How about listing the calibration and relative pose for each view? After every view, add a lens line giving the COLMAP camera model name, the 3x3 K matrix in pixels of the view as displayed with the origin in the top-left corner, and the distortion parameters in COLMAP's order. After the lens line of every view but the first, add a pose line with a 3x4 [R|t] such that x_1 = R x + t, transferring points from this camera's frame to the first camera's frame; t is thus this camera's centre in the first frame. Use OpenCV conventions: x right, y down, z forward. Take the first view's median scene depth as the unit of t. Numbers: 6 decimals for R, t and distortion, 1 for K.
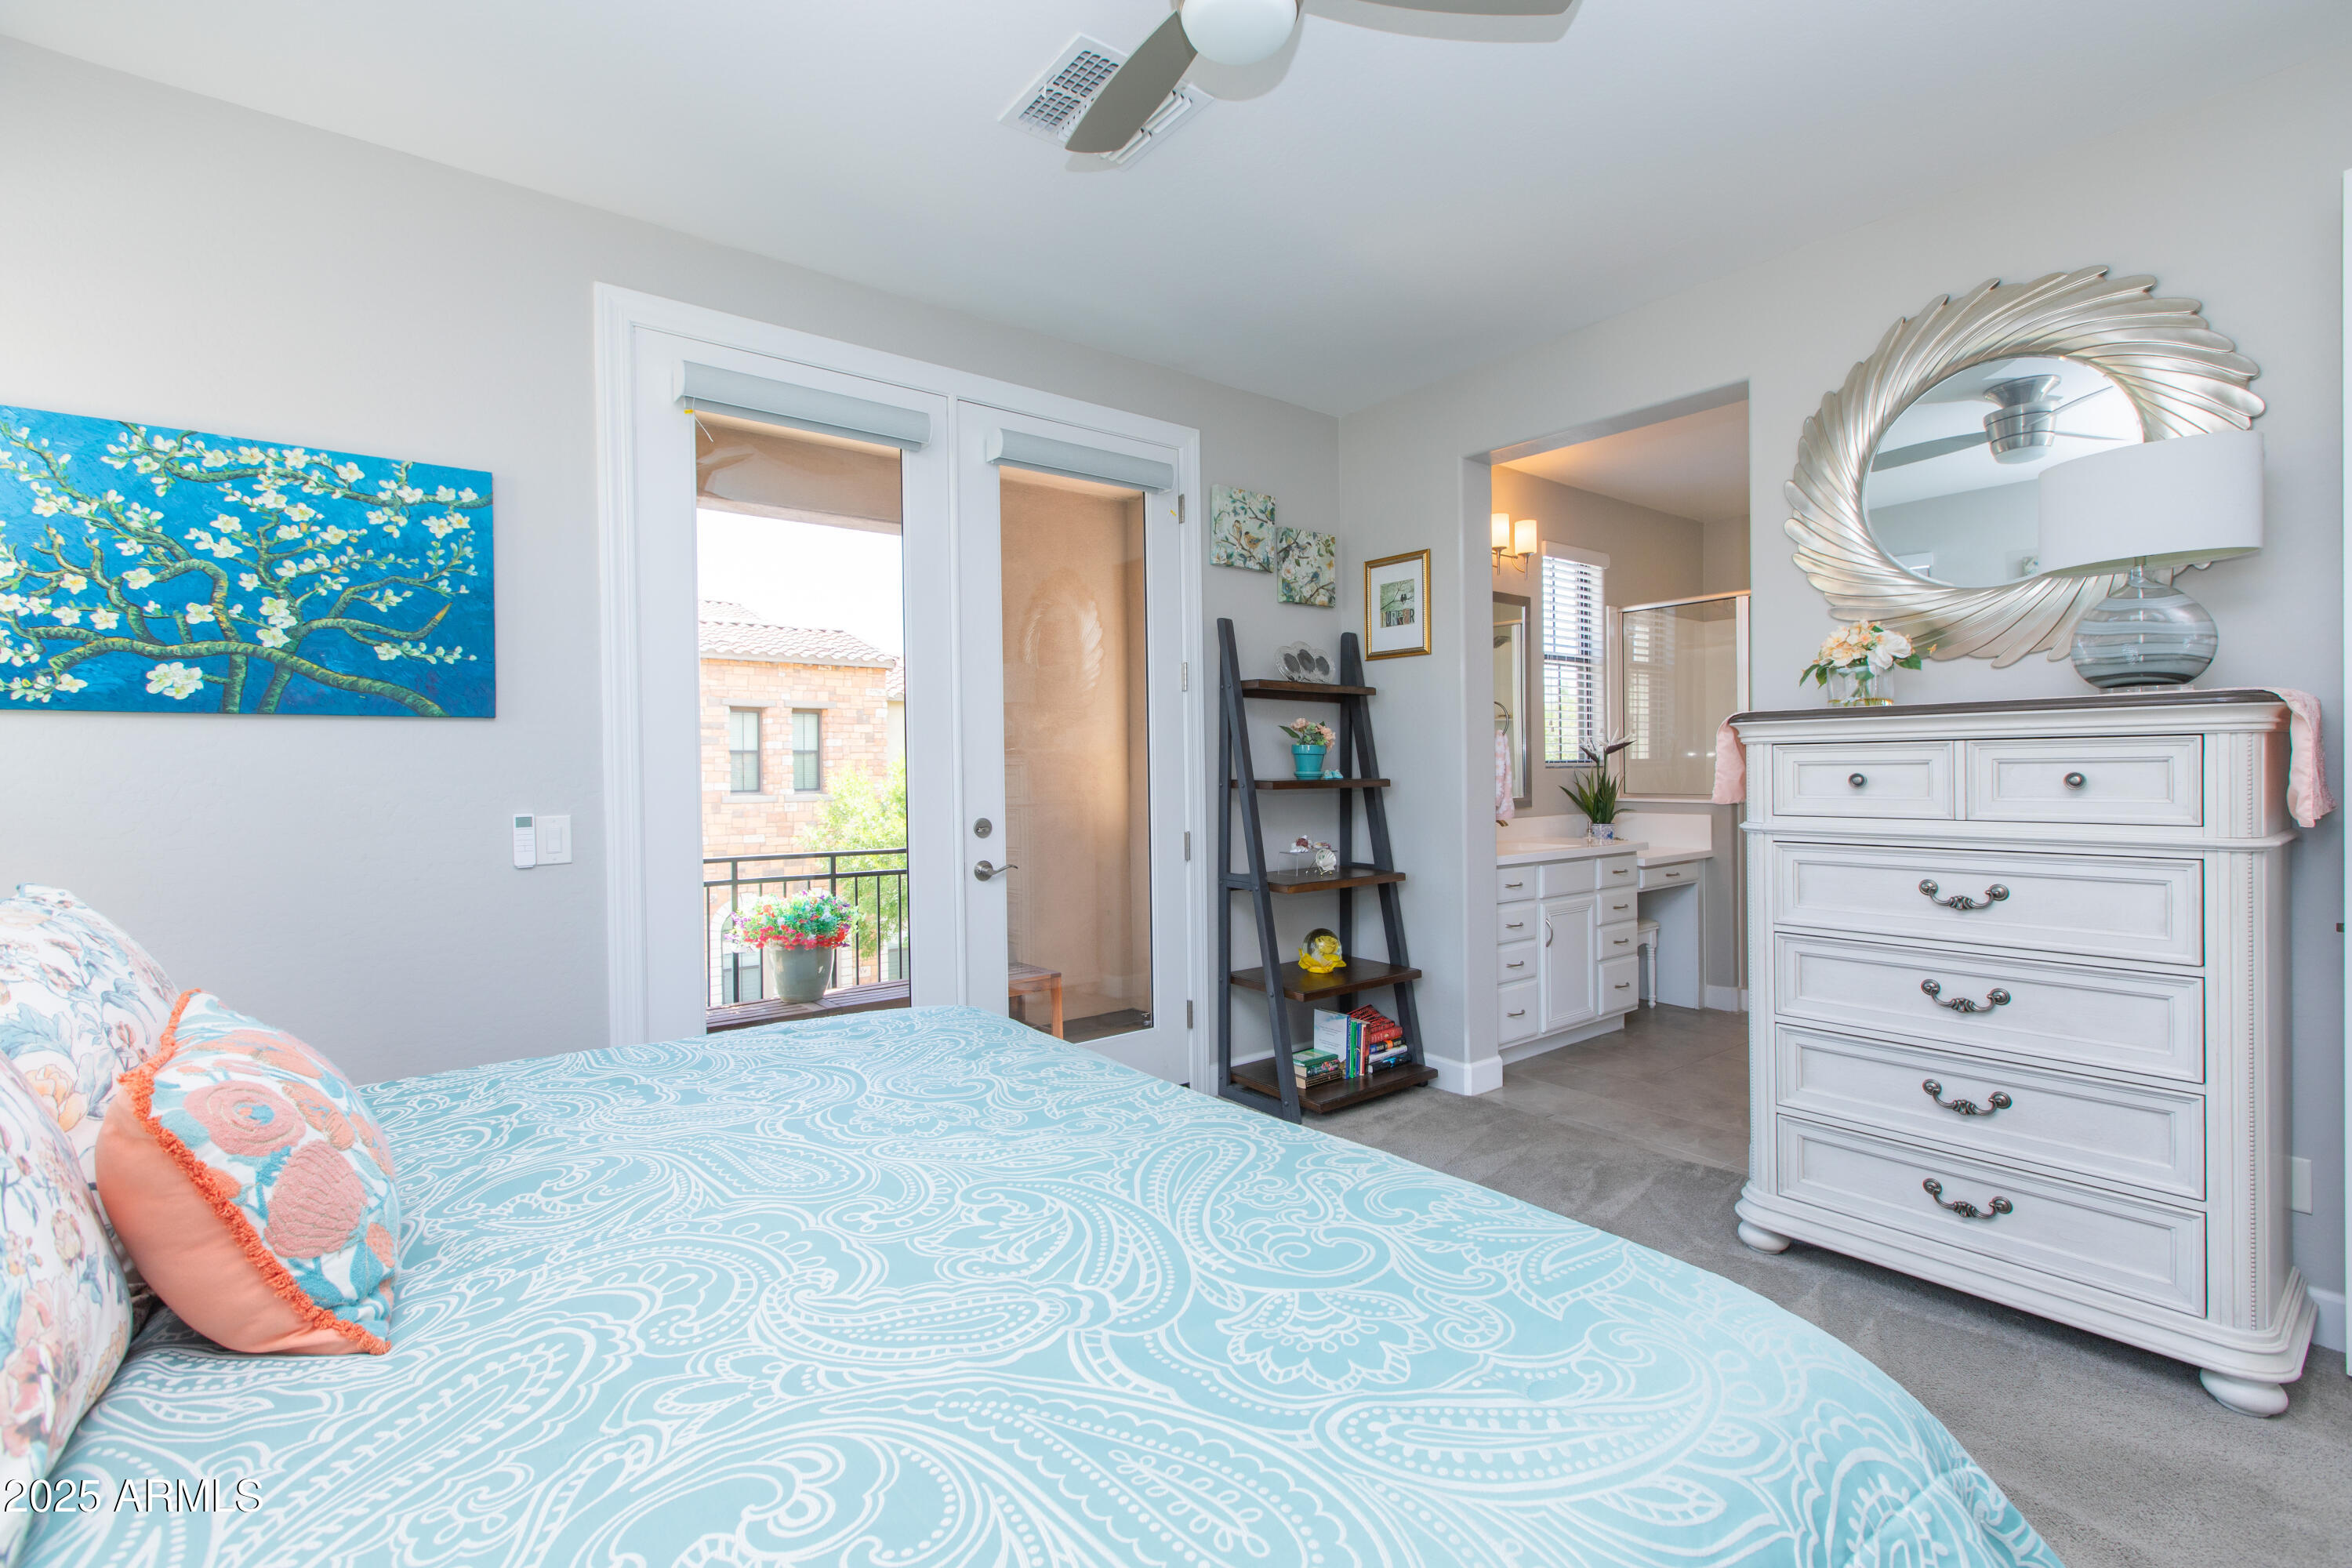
lens RADIAL K [[1054.1, 0, 1169.9], [0, 1054.1, 786.7], [0, 0, 1]] dist [-0.002308, -0.000478]
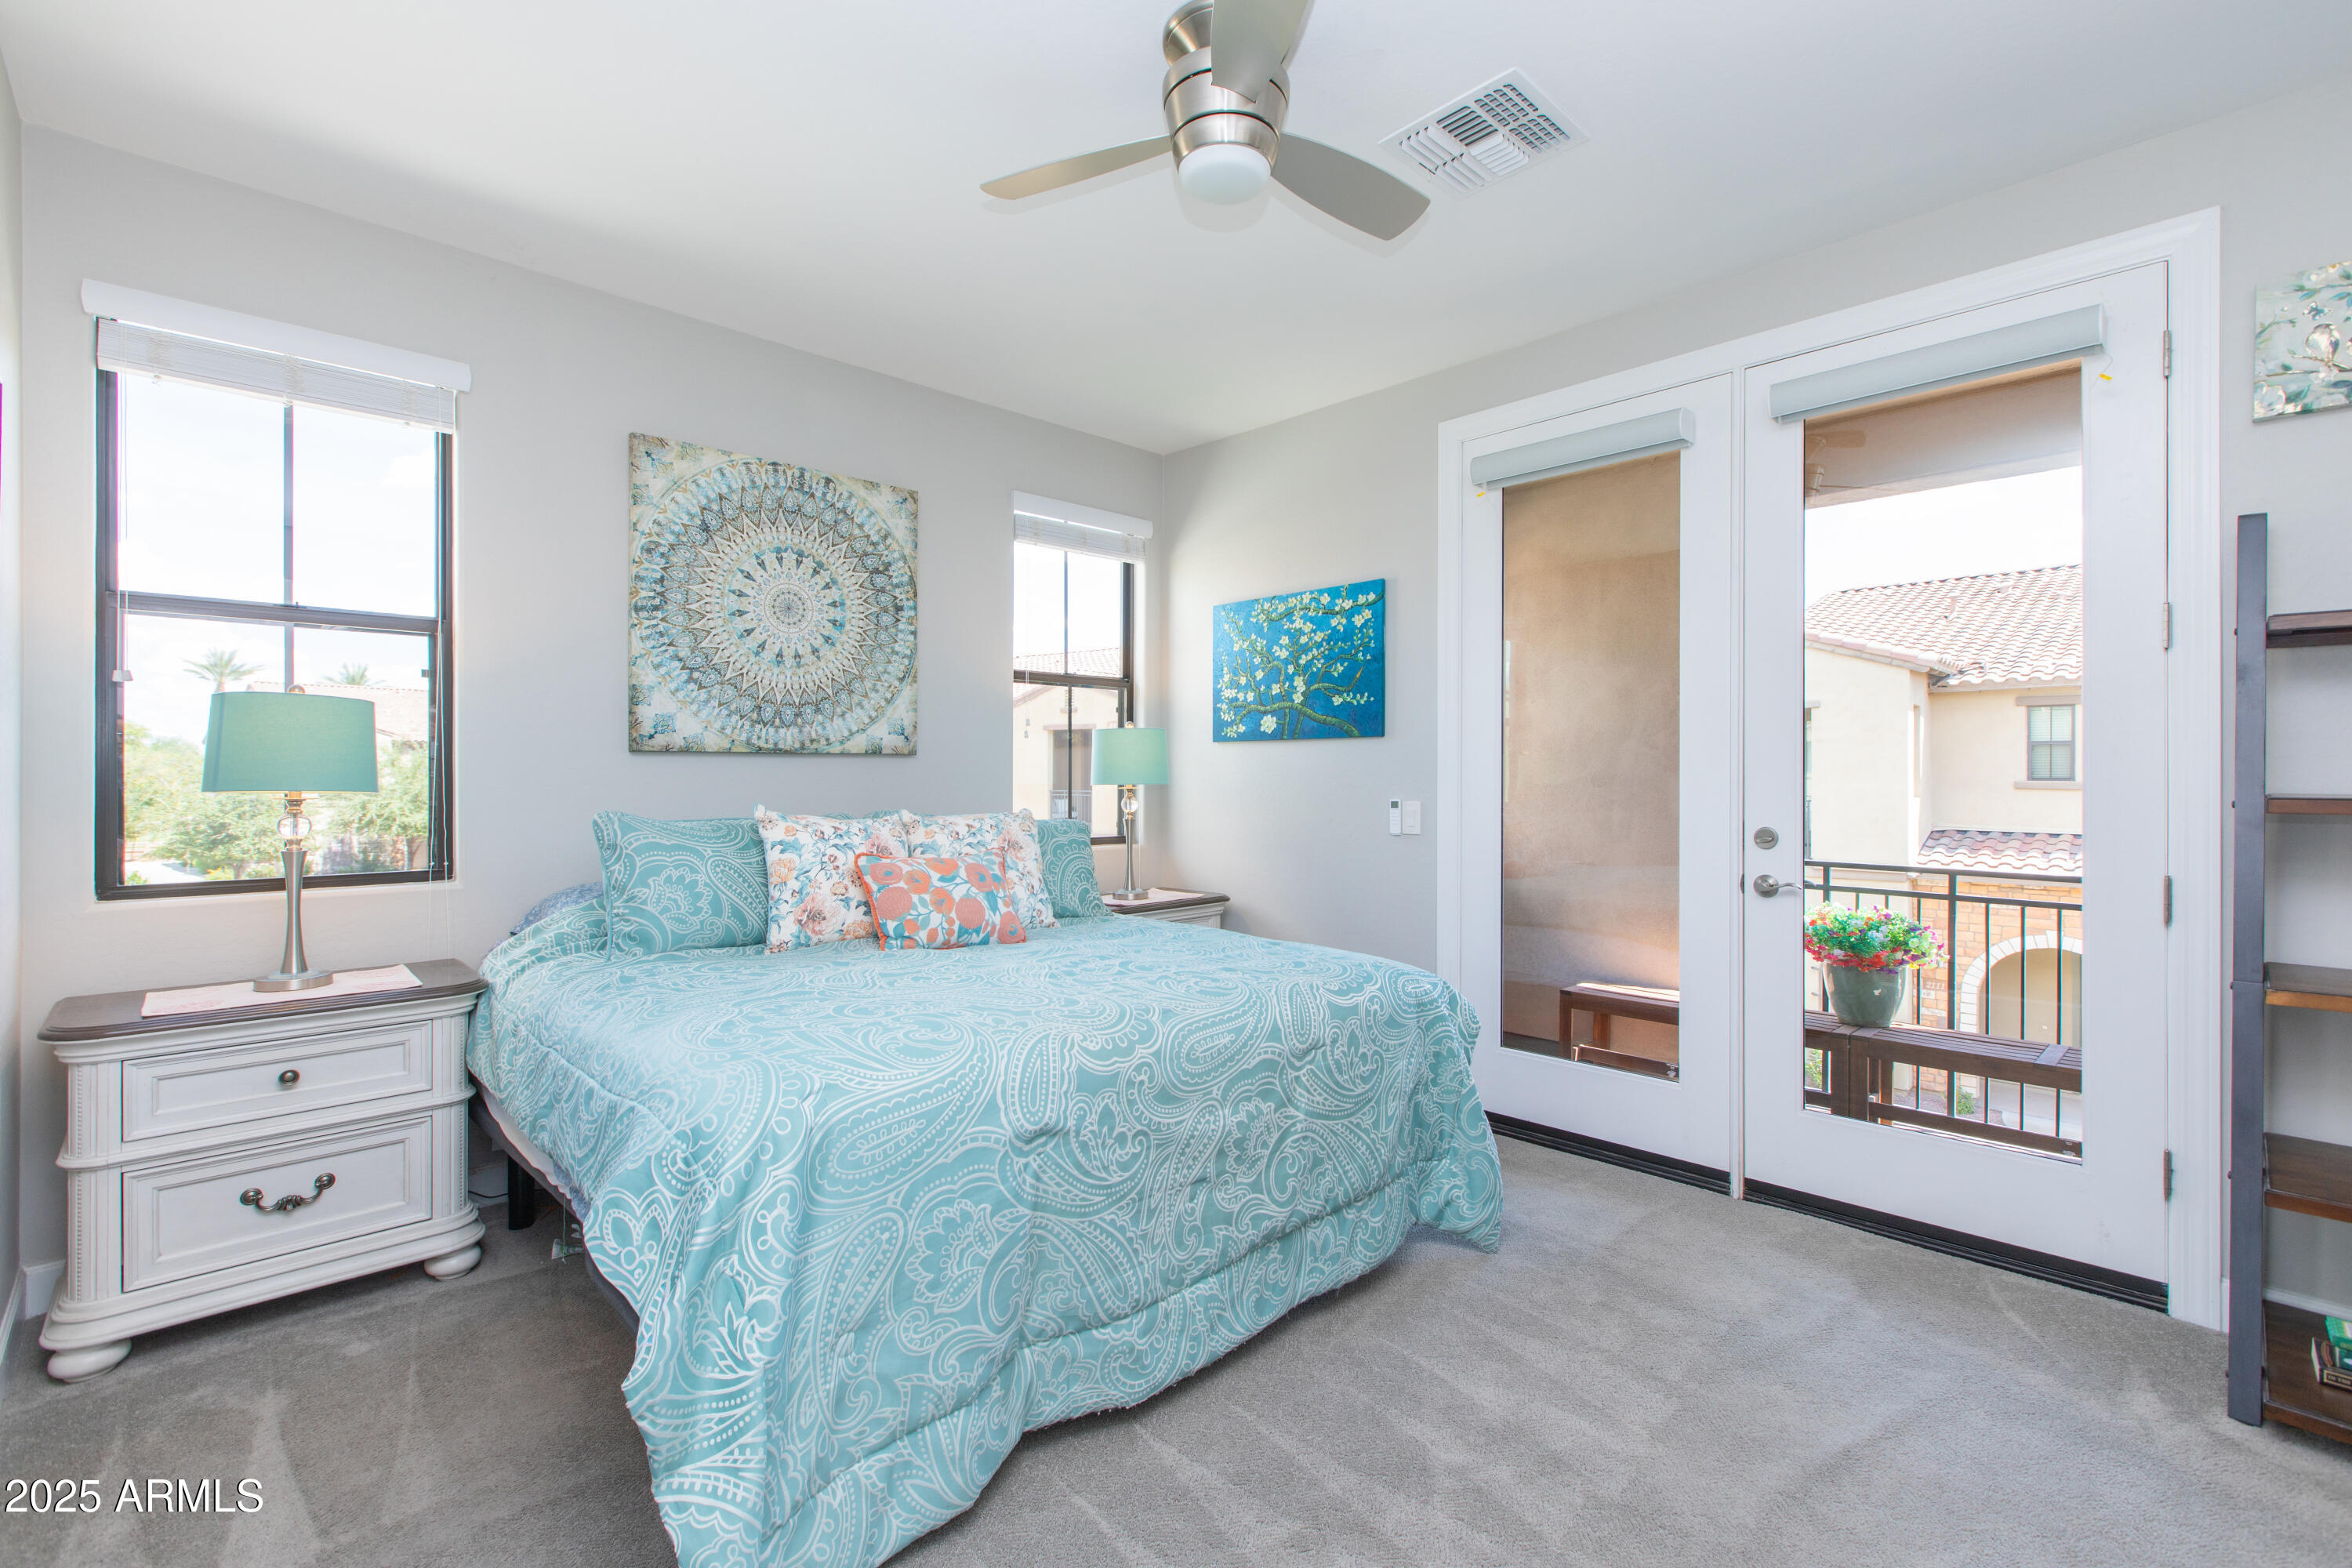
lens RADIAL K [[1054.1, 0, 1165.1], [0, 1054.1, 777.5], [0, 0, 1]] dist [-0.002308, -0.000478]
pose [[0.081246, 0.013149, -0.996607, 0.939348], [-0.018856, 0.999754, 0.011654, -0.018349], [0.996516, 0.017845, 0.081474, 0.598028]]
